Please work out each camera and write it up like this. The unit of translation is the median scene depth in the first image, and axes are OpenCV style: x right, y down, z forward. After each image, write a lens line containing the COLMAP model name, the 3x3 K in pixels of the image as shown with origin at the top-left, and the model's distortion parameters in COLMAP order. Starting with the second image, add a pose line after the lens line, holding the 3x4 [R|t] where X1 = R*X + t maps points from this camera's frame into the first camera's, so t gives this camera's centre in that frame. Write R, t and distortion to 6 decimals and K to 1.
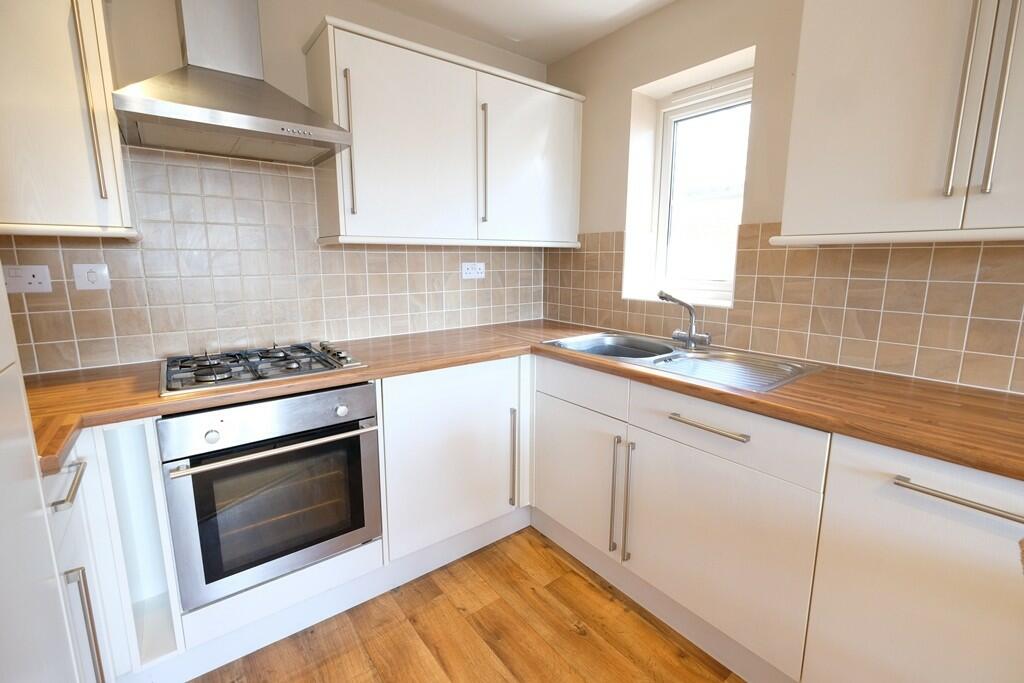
lens RADIAL K [[447.7, 0, 510.2], [0, 447.7, 335.4], [0, 0, 1]] dist [-0.005109, -0.000147]
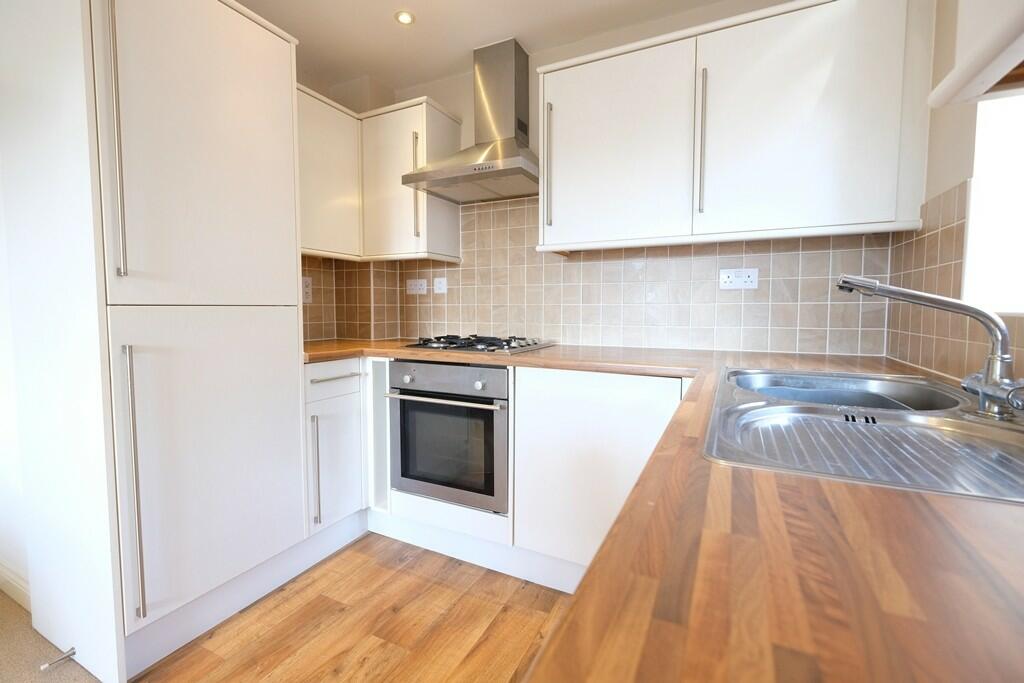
lens RADIAL K [[447.7, 0, 515.4], [0, 447.7, 336.3], [0, 0, 1]] dist [-0.005109, -0.000147]
pose [[0.434442, 0.056429, -0.898931, 0.644462], [-0.154867, 0.987852, -0.012835, 0.033608], [0.887286, 0.144791, 0.437903, 0.468031]]
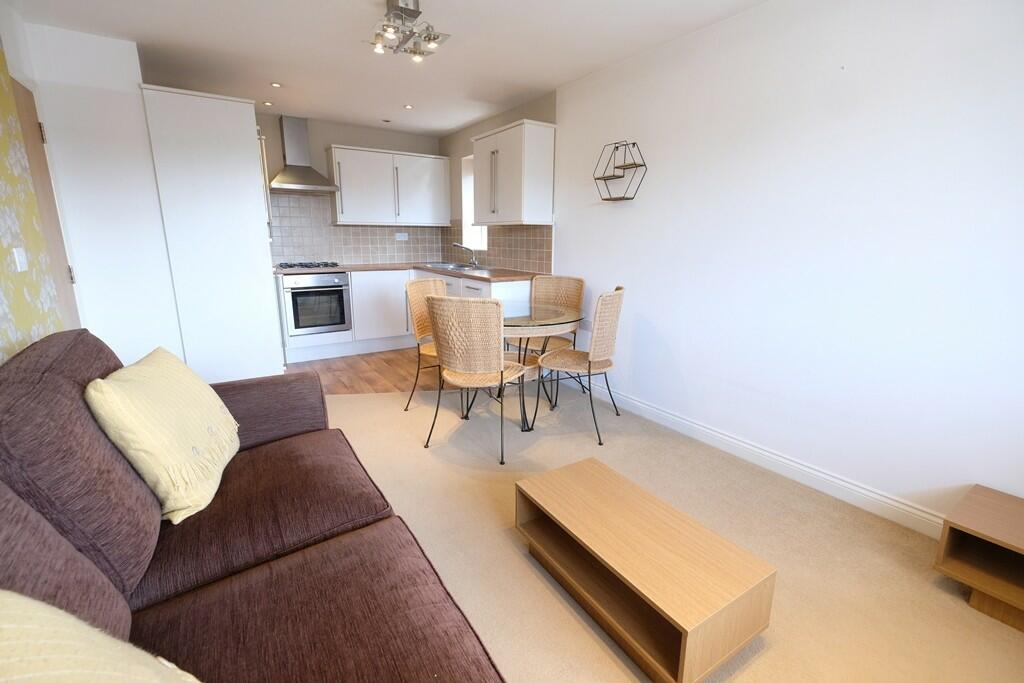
lens RADIAL K [[447.7, 0, 514.9], [0, 447.7, 339.8], [0, 0, 1]] dist [-0.005109, -0.000147]
pose [[0.997313, 0.021999, -0.069873, 0.914580], [-0.018132, 0.998295, 0.055490, 0.329682], [0.070975, -0.054074, 0.996011, -1.701706]]
